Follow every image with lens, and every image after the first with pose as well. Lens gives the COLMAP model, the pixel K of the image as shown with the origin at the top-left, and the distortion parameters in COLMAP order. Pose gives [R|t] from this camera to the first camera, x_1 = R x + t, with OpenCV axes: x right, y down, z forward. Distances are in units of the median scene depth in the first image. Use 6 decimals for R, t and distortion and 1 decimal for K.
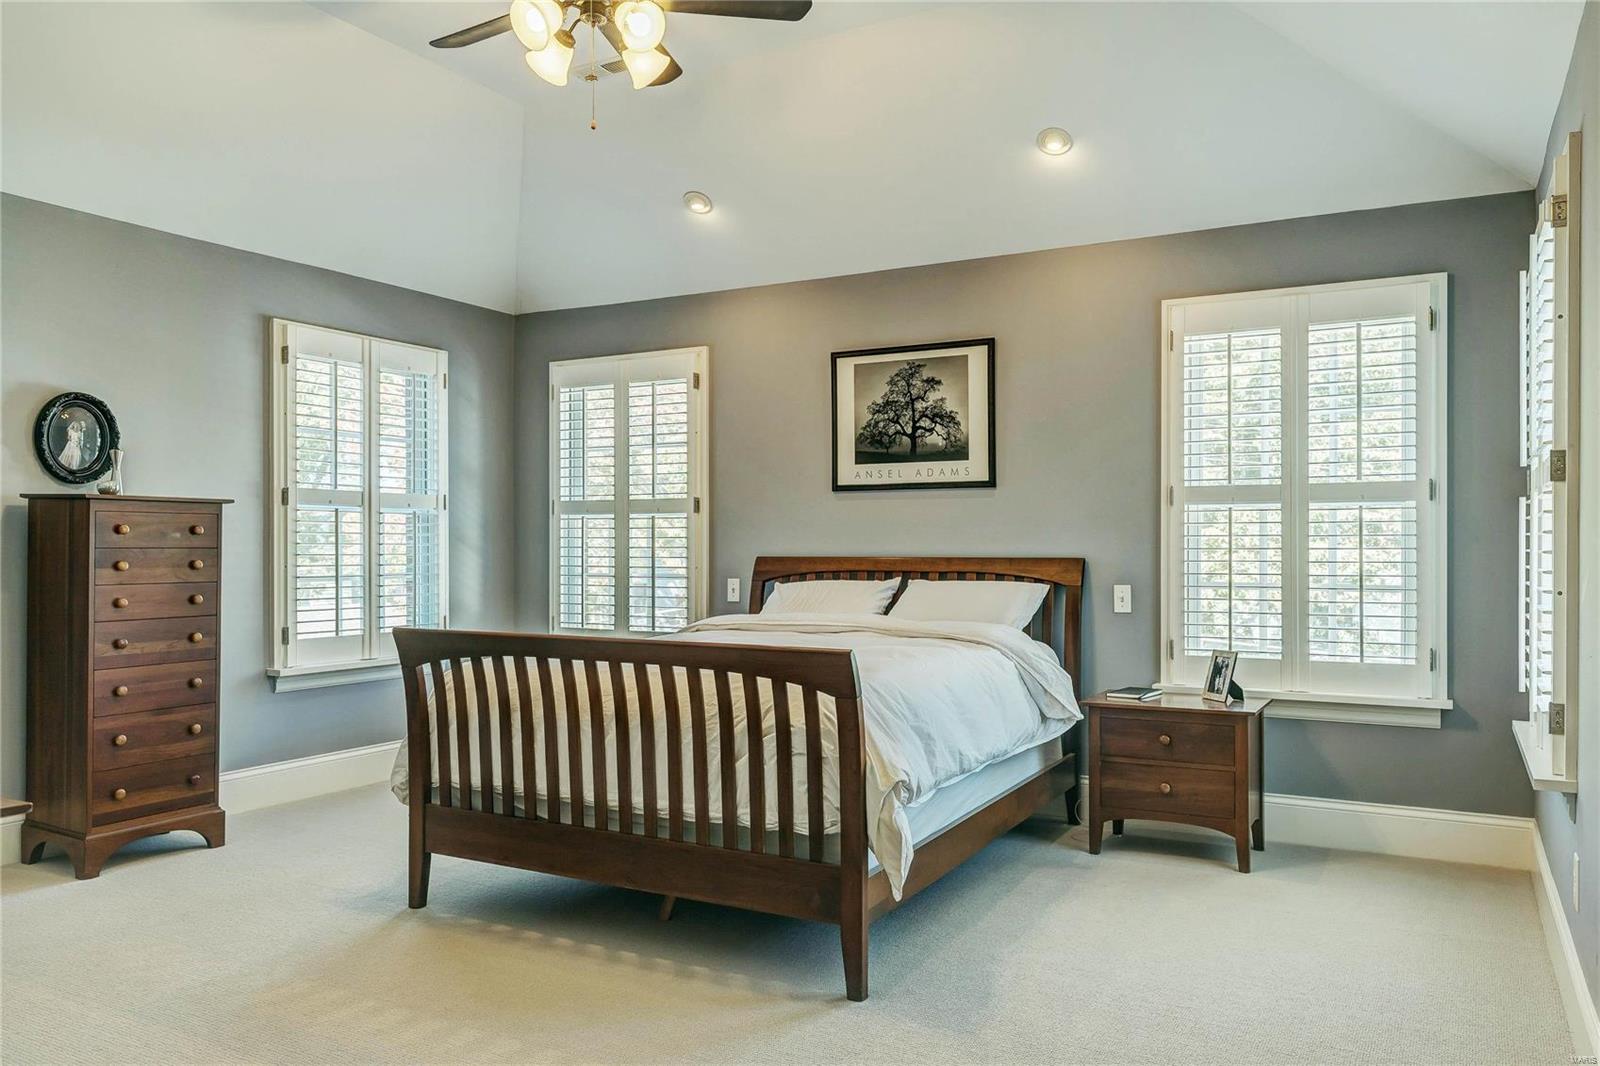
lens RADIAL K [[1161.3, 0, 800.8], [0, 1161.3, 544.8], [0, 0, 1]] dist [-0.003492, 0.000193]
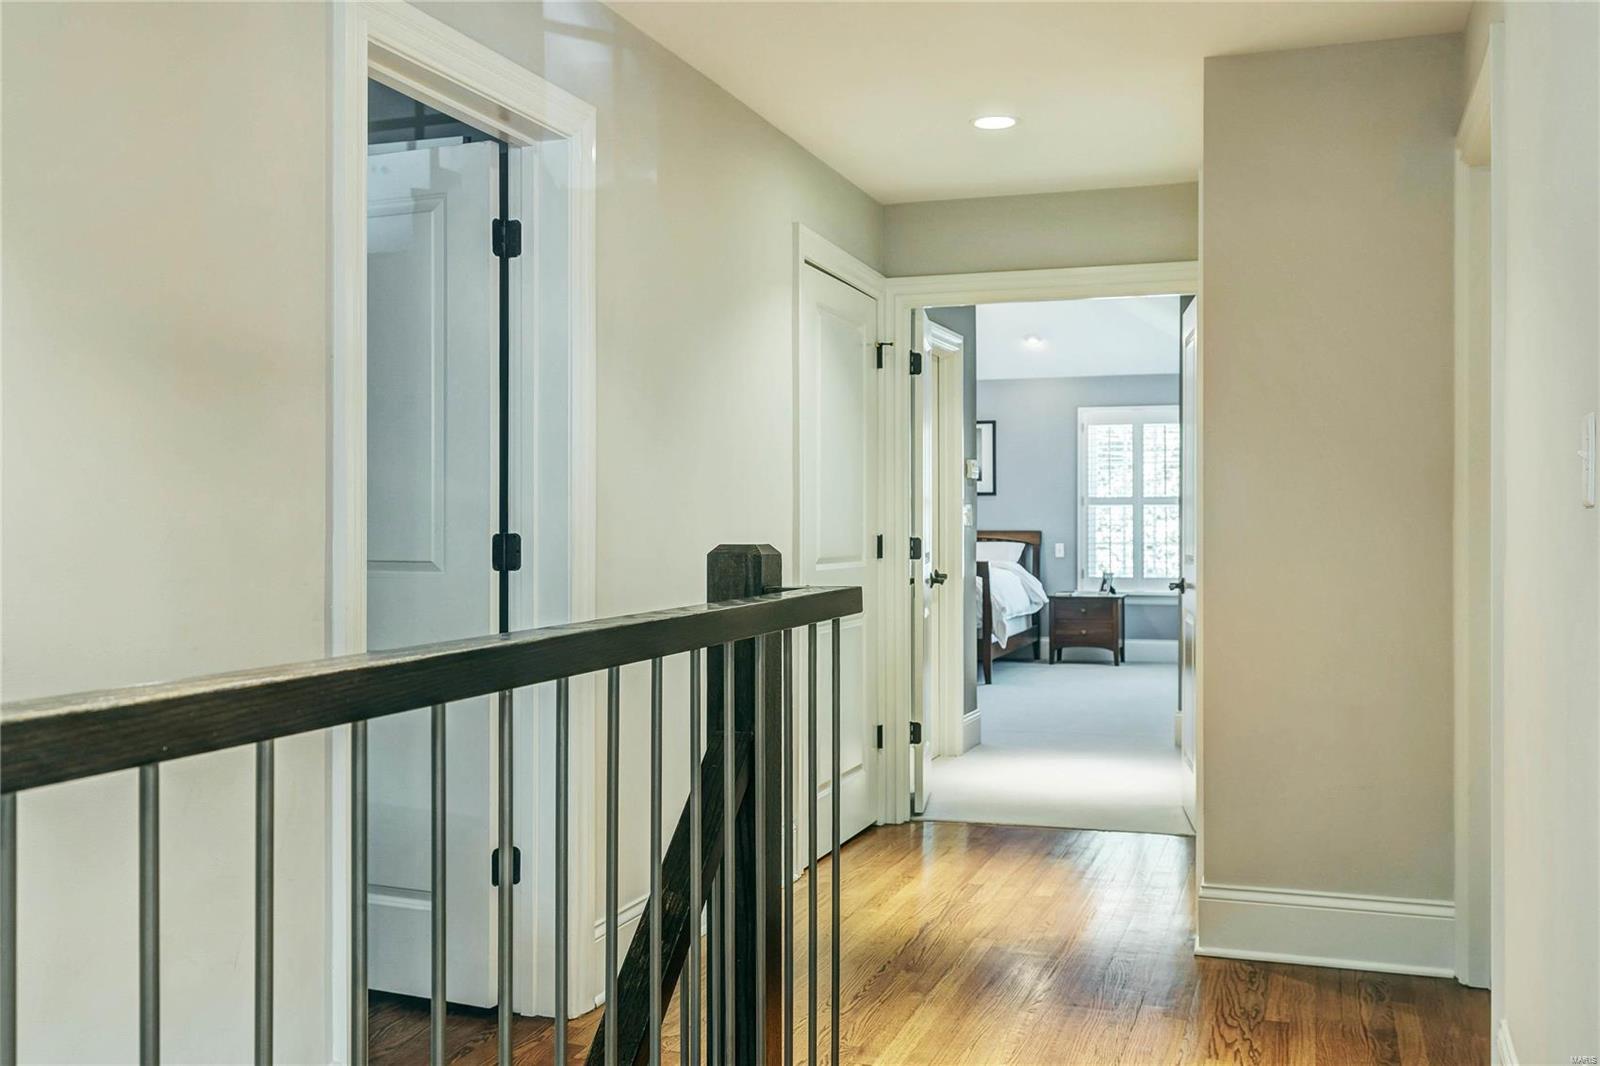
lens RADIAL K [[1506.6, 0, 799.1], [0, 1506.6, 527.4], [0, 0, 1]] dist [0.000347, 0.000000]
pose [[0.986048, -0.002010, 0.166447, -0.666978], [0.001833, 0.999998, 0.001218, 0.002020], [-0.166449, -0.000896, 0.986050, -1.668931]]
